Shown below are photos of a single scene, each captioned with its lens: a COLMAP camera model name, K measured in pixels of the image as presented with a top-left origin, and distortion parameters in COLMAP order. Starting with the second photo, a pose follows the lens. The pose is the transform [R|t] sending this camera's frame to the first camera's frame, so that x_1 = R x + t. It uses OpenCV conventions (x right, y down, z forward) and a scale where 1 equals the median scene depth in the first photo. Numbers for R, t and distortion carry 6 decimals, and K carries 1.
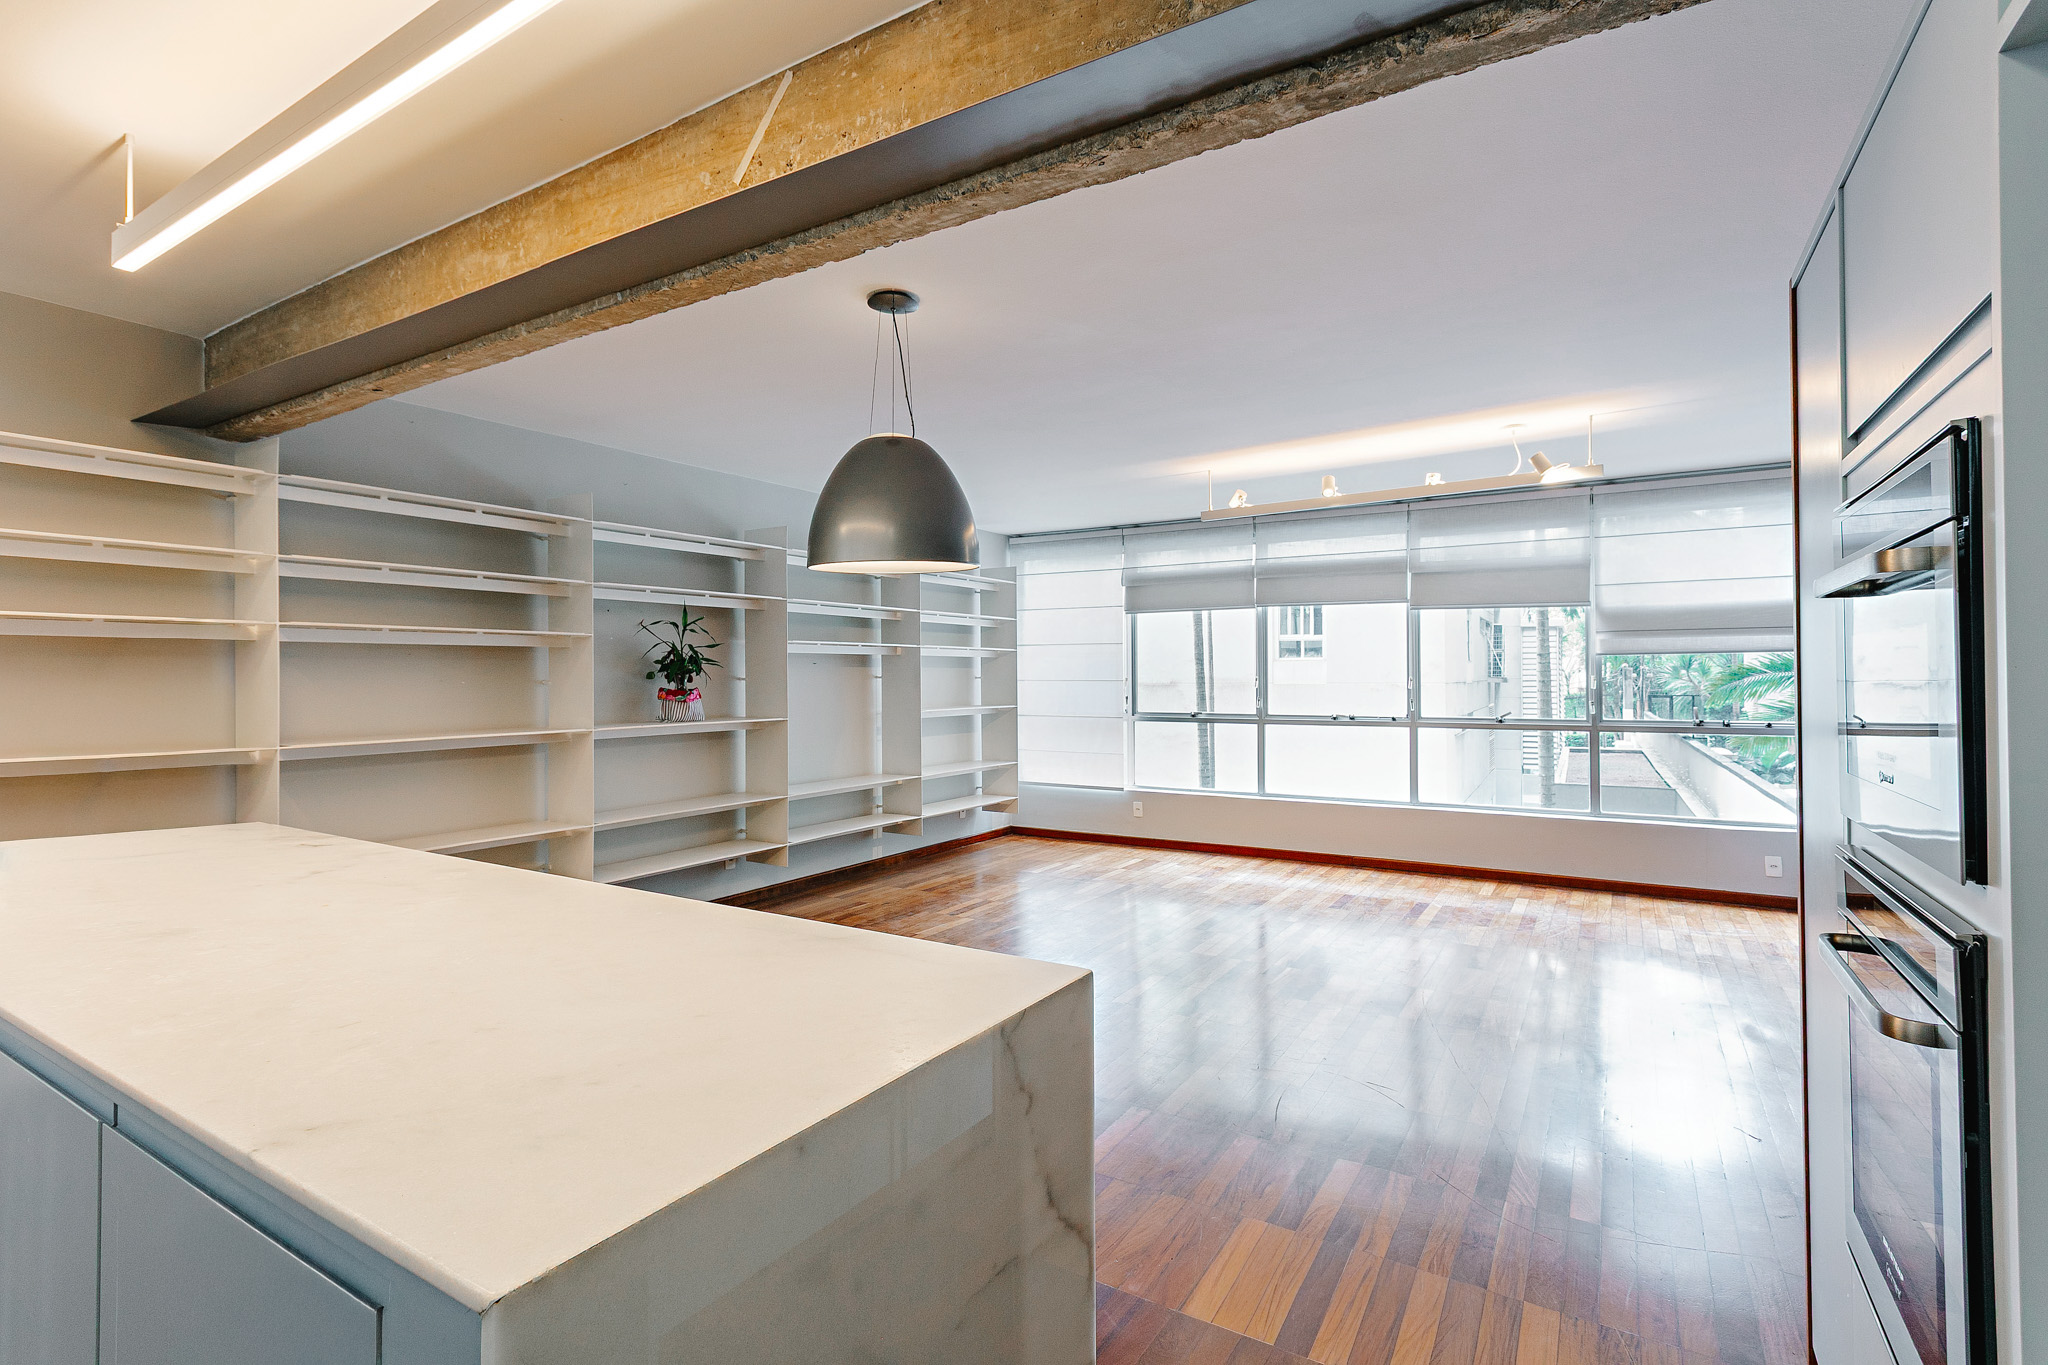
lens RADIAL K [[991.9, 0, 1004.9], [0, 991.9, 666.1], [0, 0, 1]] dist [0.001882, 0.000290]
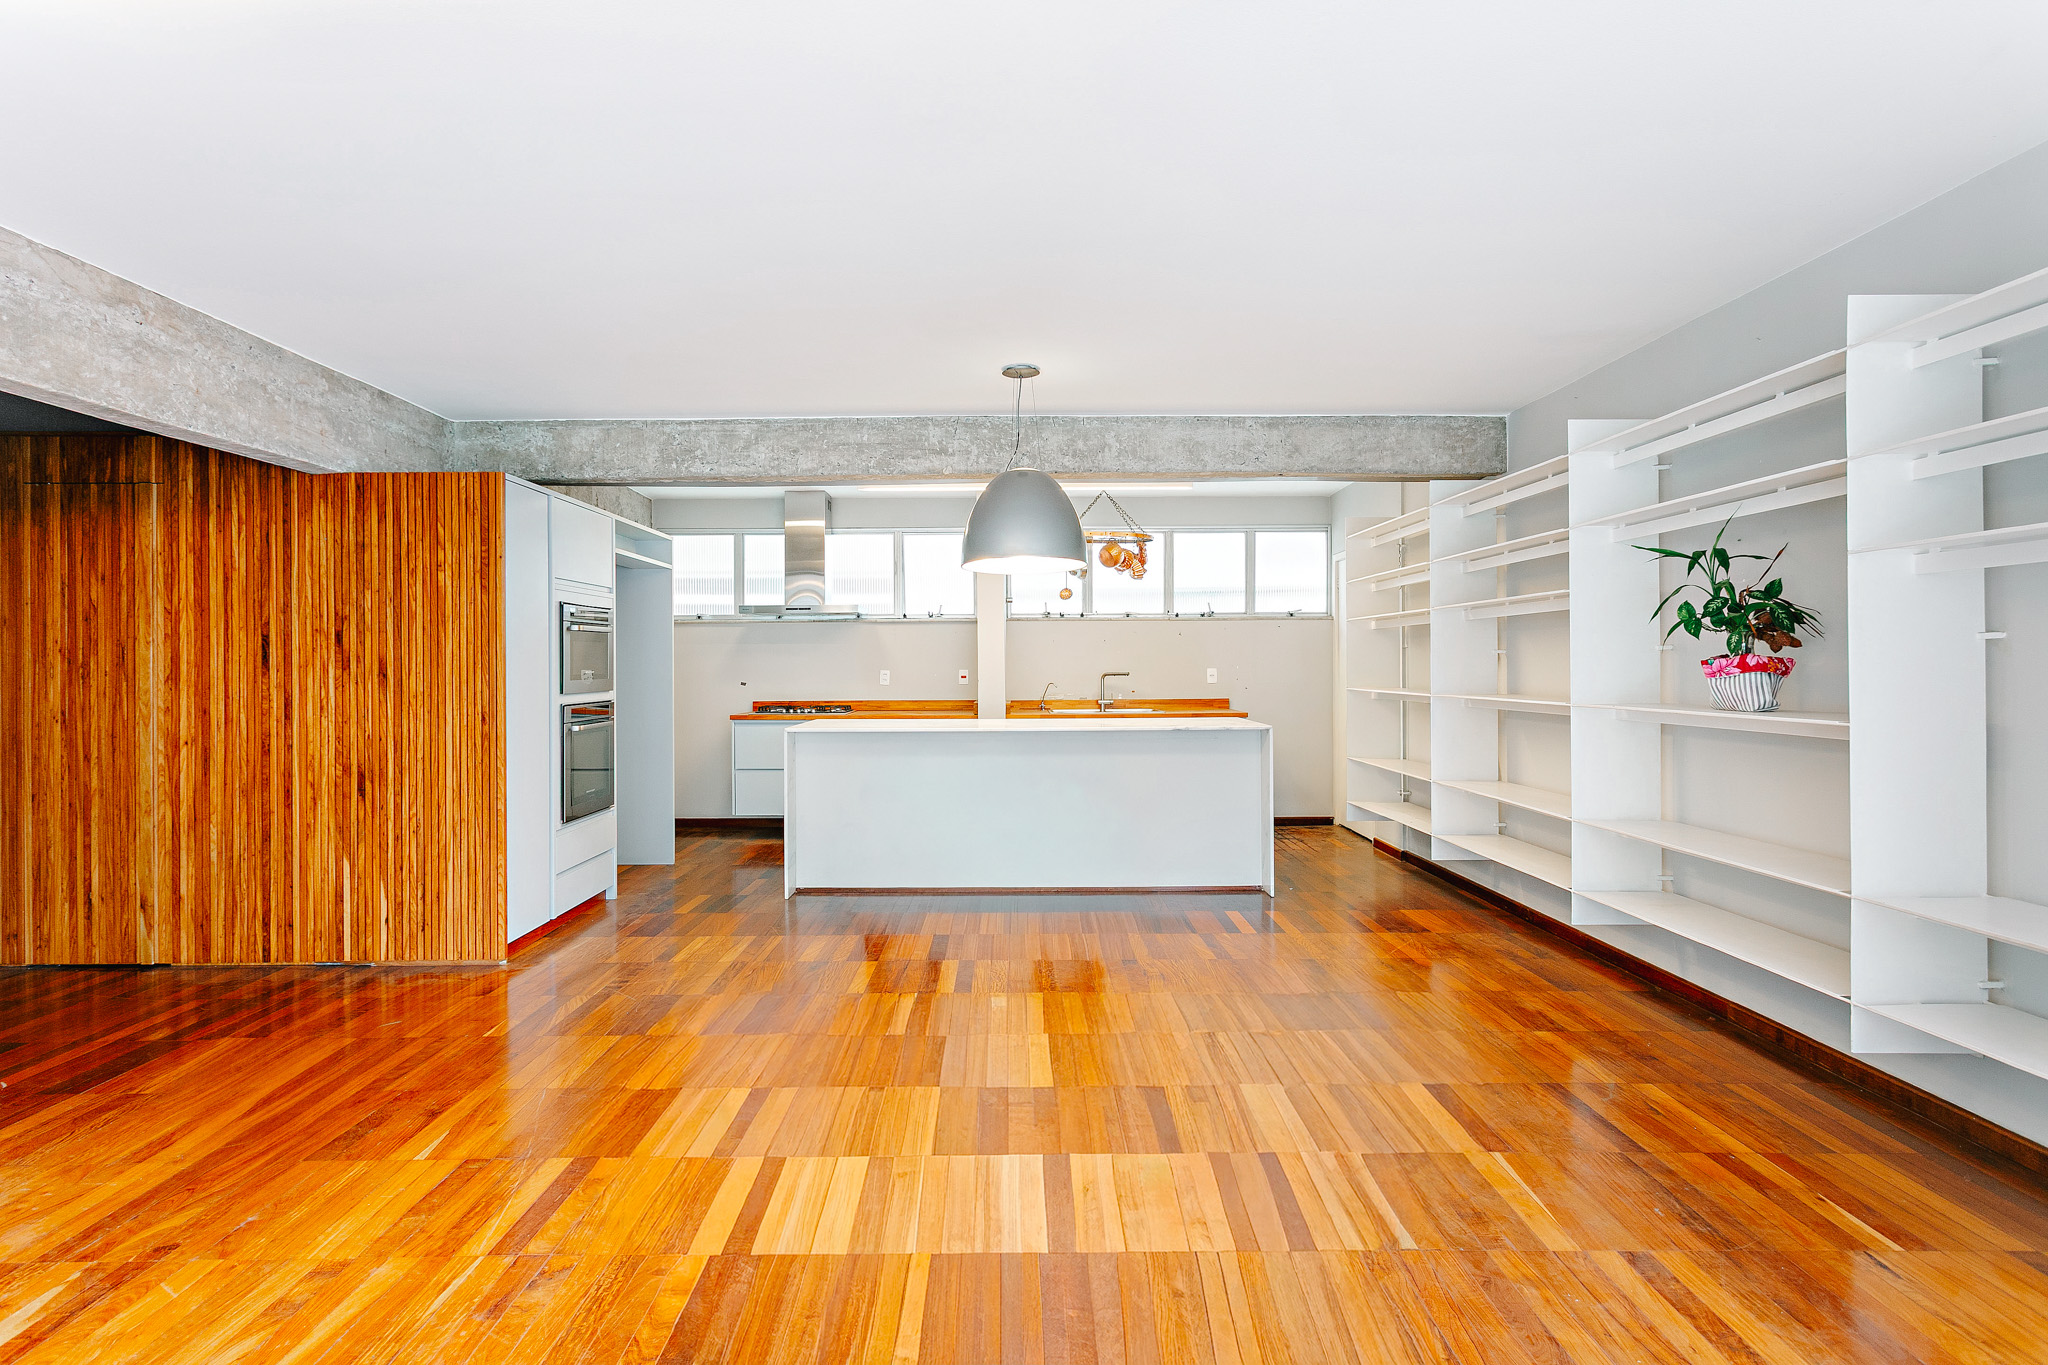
lens RADIAL K [[962.7, 0, 1024.0], [0, 962.7, 682.5], [0, 0, 1]] dist [-0.001782, -0.000168]
pose [[-0.851879, 0.018422, -0.523414, 0.255967], [0.014659, 0.999828, 0.011331, 0.018266], [0.523533, 0.001979, -0.852003, 0.920501]]
